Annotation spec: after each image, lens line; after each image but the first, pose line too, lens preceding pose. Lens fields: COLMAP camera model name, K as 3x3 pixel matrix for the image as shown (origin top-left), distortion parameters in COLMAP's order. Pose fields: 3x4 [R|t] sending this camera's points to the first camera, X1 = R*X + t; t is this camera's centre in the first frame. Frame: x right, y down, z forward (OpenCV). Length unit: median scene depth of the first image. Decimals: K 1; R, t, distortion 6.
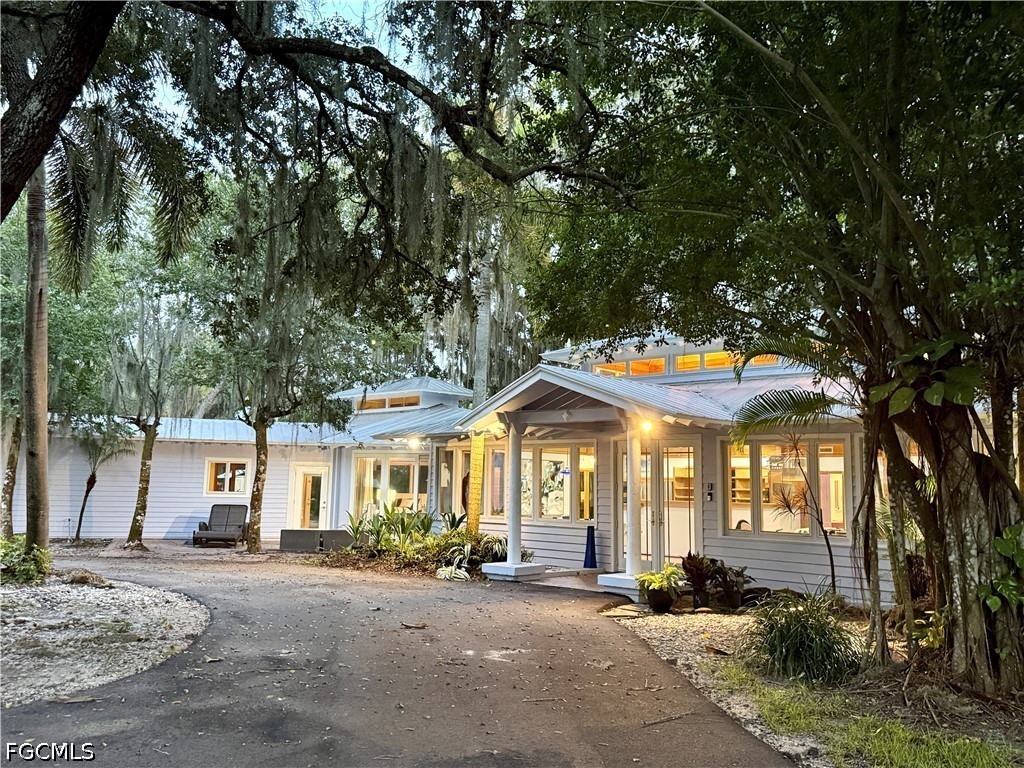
lens RADIAL K [[918.2, 0, 512.0], [0, 918.2, 384.0], [0, 0, 1]] dist [0.103298, -0.005831]
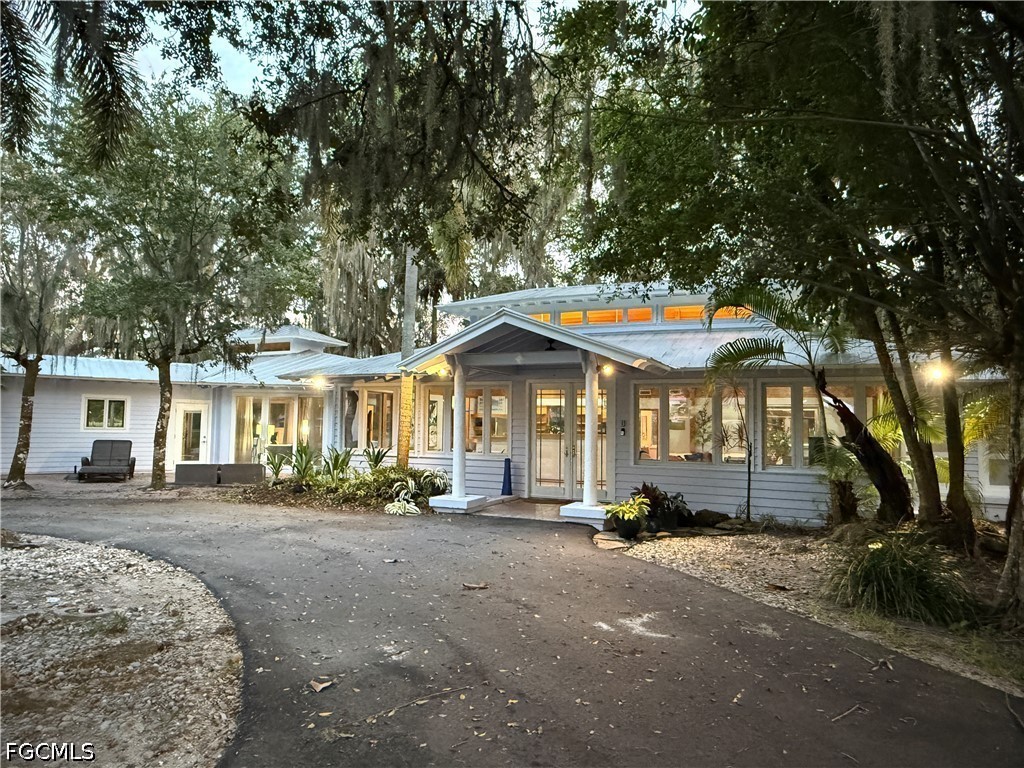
lens RADIAL K [[654.5, 0, 512.0], [0, 654.5, 384.0], [0, 0, 1]] dist [0.004687, 0.005501]
pose [[0.947109, 0.013510, 0.320627, -0.140969], [-0.032372, 0.998039, 0.053571, 0.017156], [-0.319274, -0.061117, 0.945689, 0.207868]]
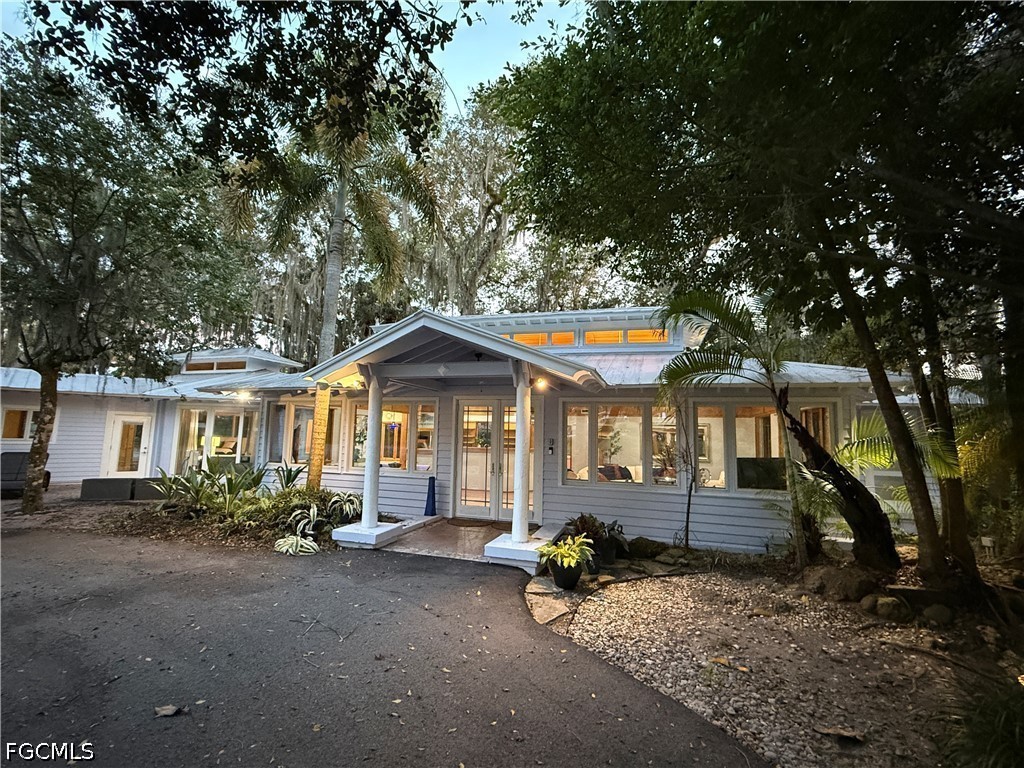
lens RADIAL K [[447.9, 0, 512.0], [0, 447.9, 384.0], [0, 0, 1]] dist [-0.000275, -0.000432]
pose [[0.898545, 0.048444, 0.436200, -0.055689], [-0.054440, 0.998516, 0.001249, 0.032676], [-0.435493, -0.024870, 0.899849, 0.407882]]
